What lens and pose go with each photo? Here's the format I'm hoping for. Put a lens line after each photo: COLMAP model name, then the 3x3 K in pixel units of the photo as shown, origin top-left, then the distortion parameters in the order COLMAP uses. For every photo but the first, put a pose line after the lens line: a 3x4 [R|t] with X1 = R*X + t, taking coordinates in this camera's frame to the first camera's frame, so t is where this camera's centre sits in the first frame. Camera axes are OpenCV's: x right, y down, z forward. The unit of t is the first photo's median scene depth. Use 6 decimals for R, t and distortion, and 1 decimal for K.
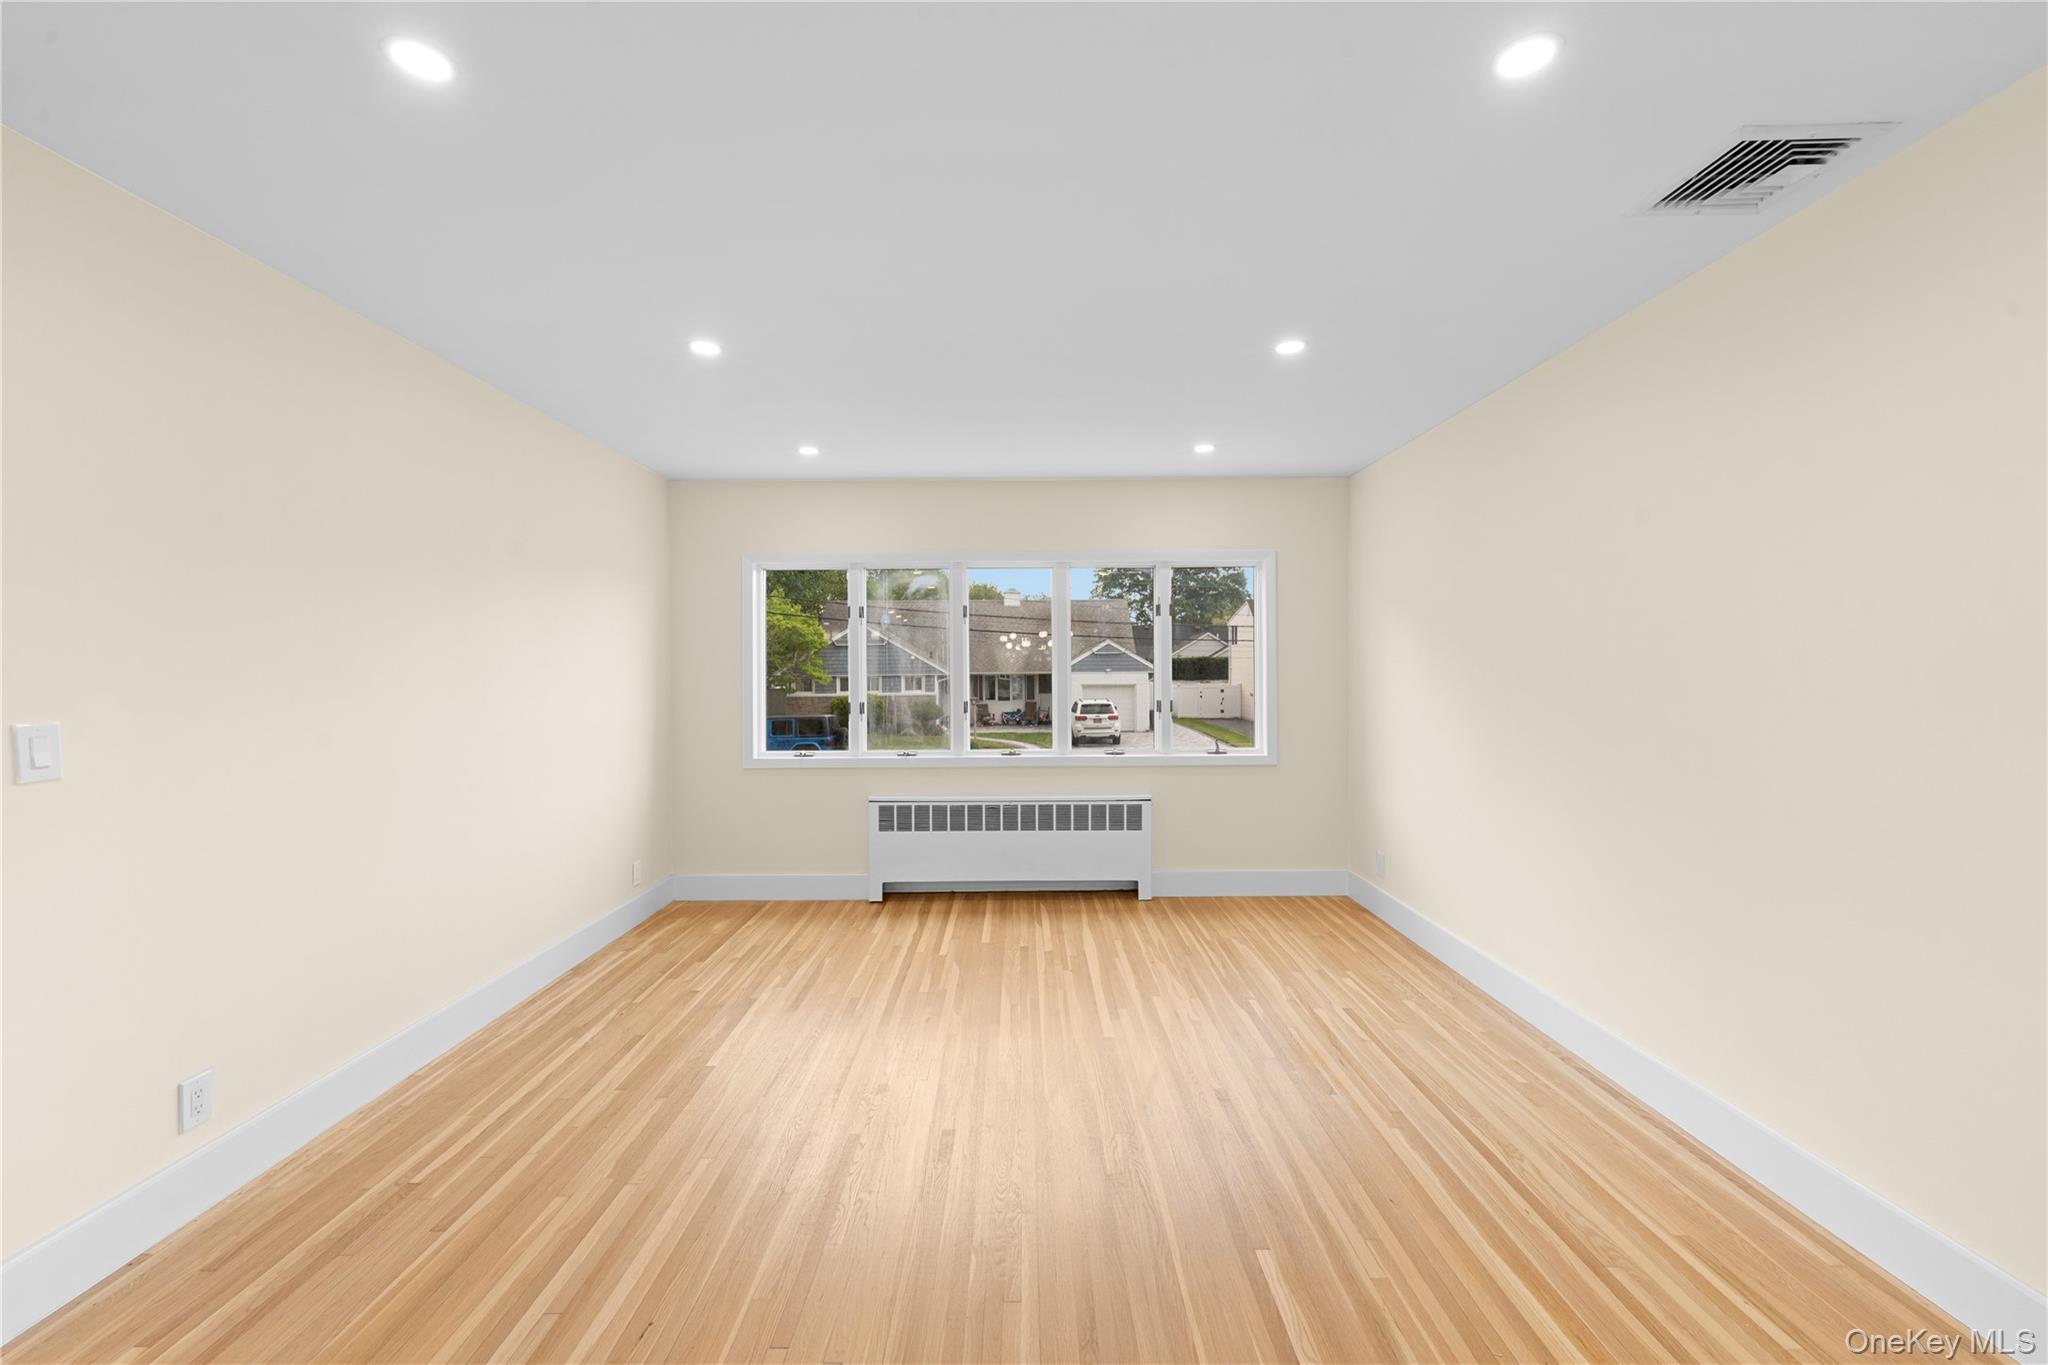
lens RADIAL K [[825.6, 0, 1027.4], [0, 825.6, 672.3], [0, 0, 1]] dist [-0.001467, -0.000333]
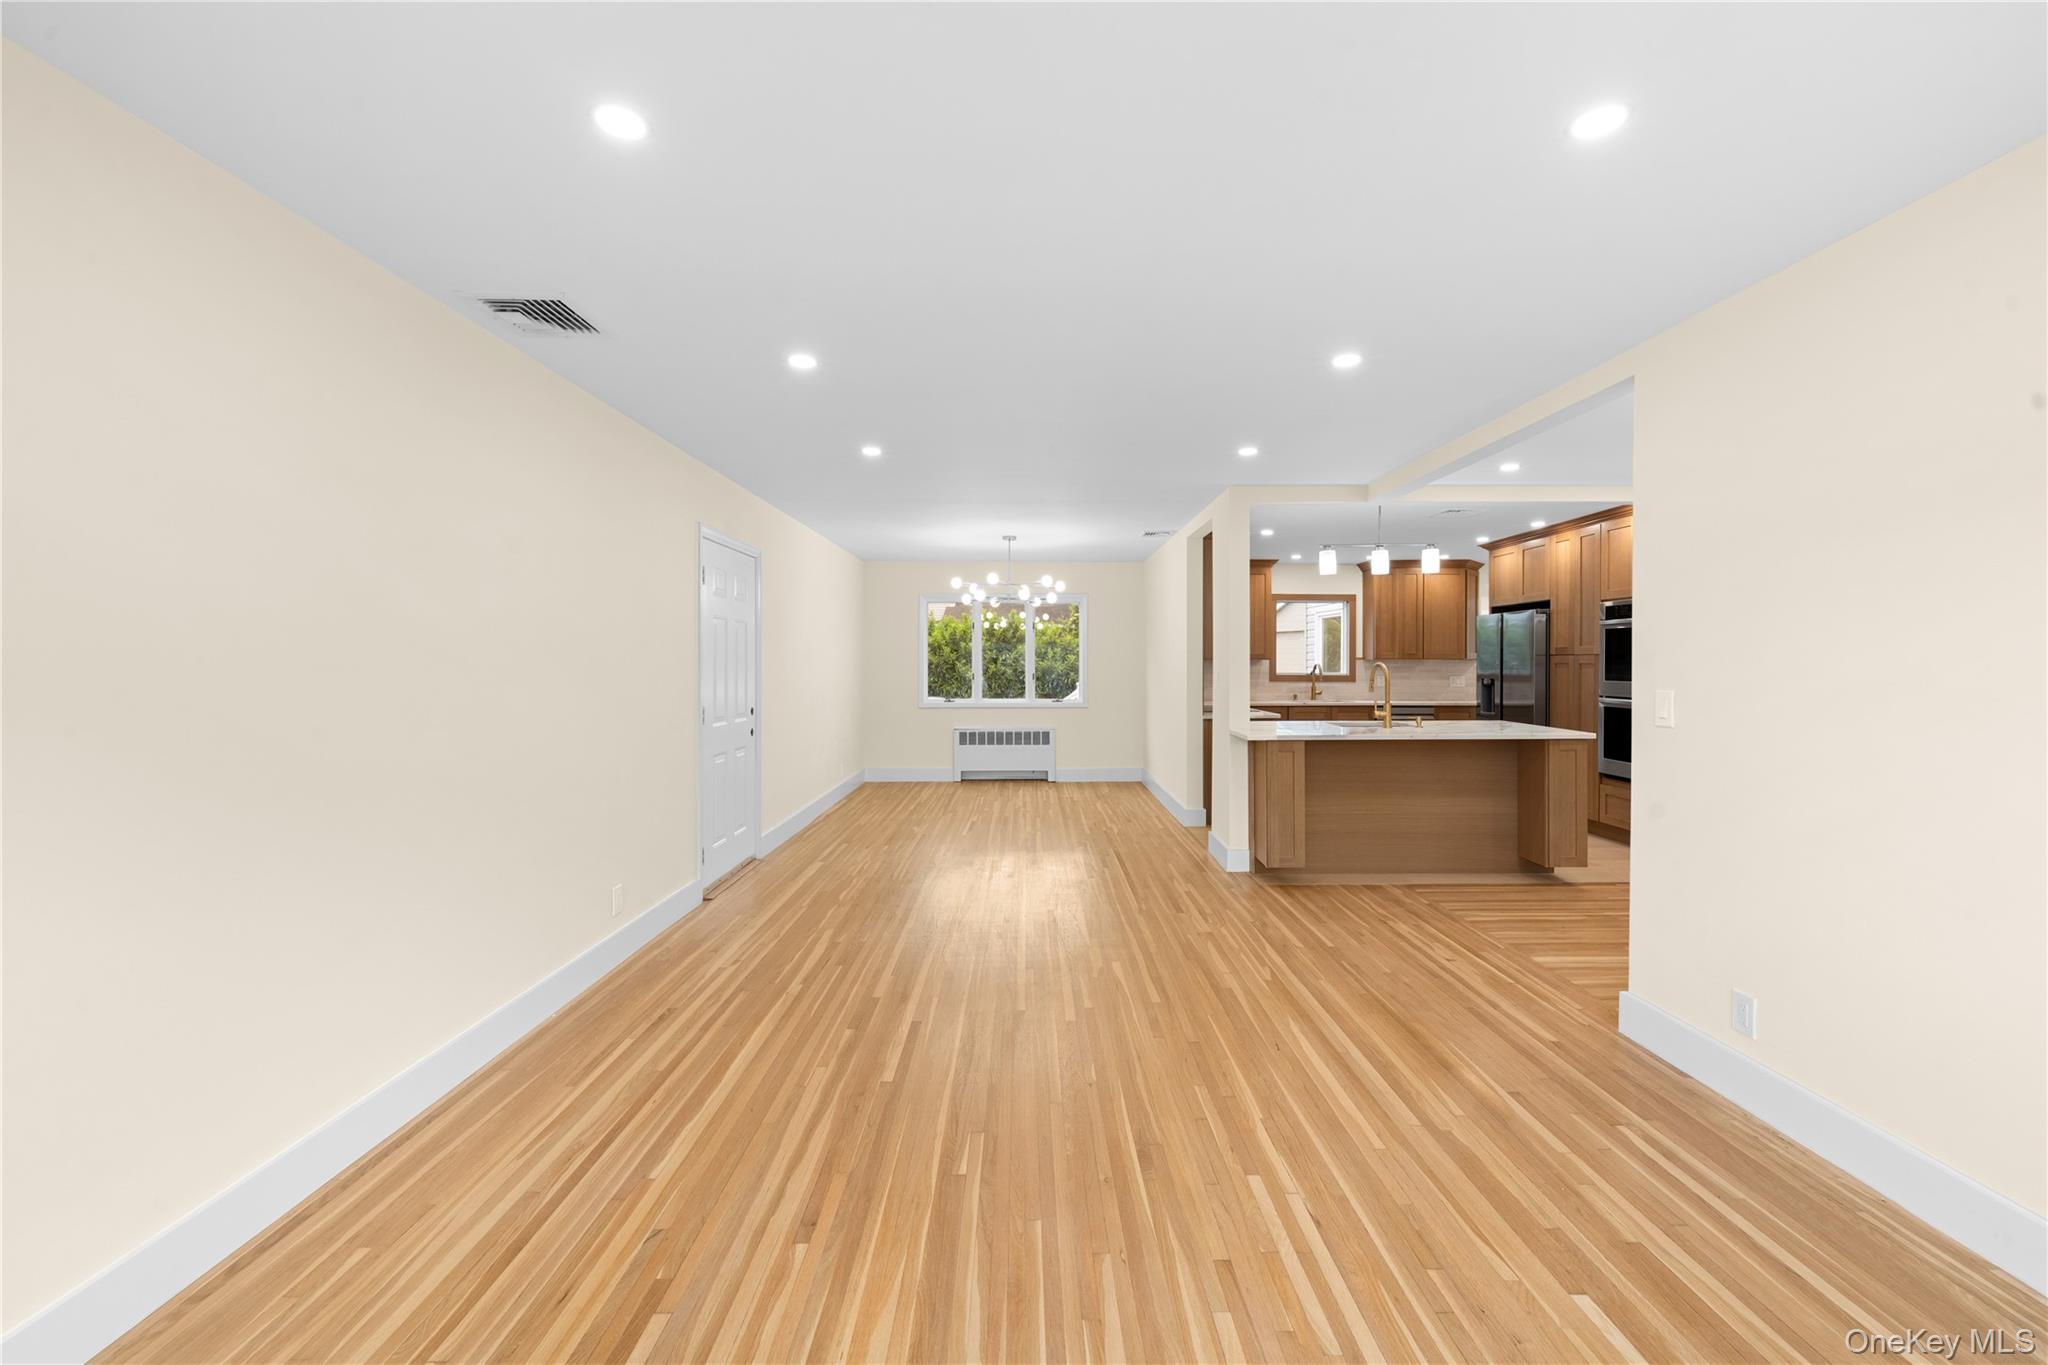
lens RADIAL K [[825.6, 0, 1027.4], [0, 825.6, 672.3], [0, 0, 1]] dist [-0.001467, -0.000333]
pose [[-0.999976, 0.005869, 0.003663, 0.016079], [0.005928, 0.999845, 0.016559, -0.003378], [-0.003565, 0.016580, -0.999856, 0.953687]]
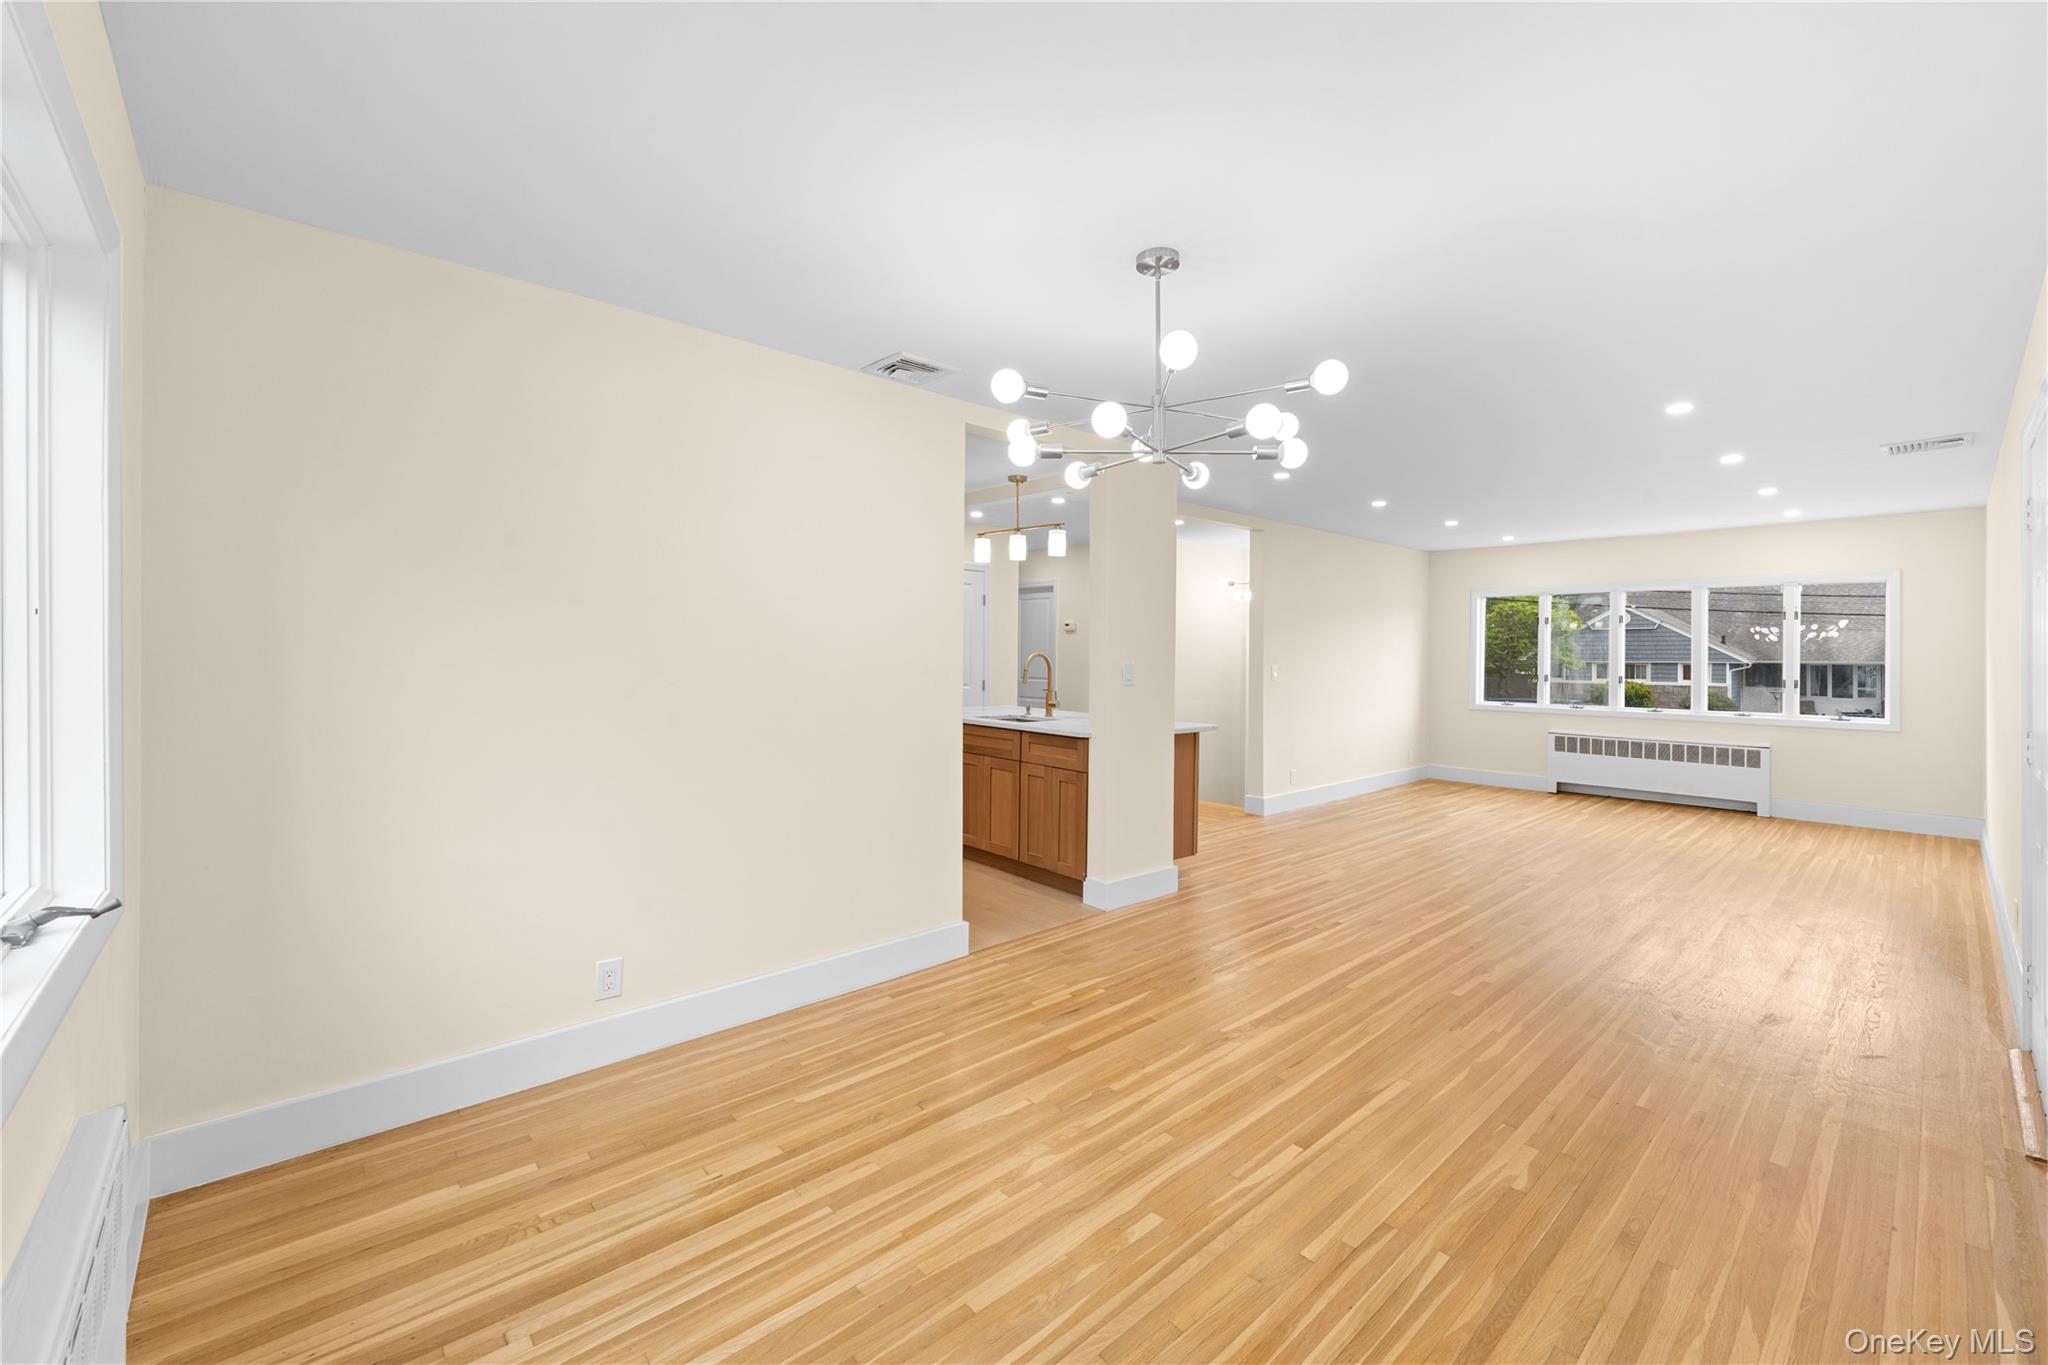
lens RADIAL K [[839.1, 0, 1026.3], [0, 839.1, 649.3], [0, 0, 1]] dist [0.000937, -0.000199]
pose [[0.669505, 0.009090, -0.742752, 0.369739], [-0.014643, 0.999892, -0.000961, 0.001935], [0.742663, 0.011519, 0.669566, -0.954543]]
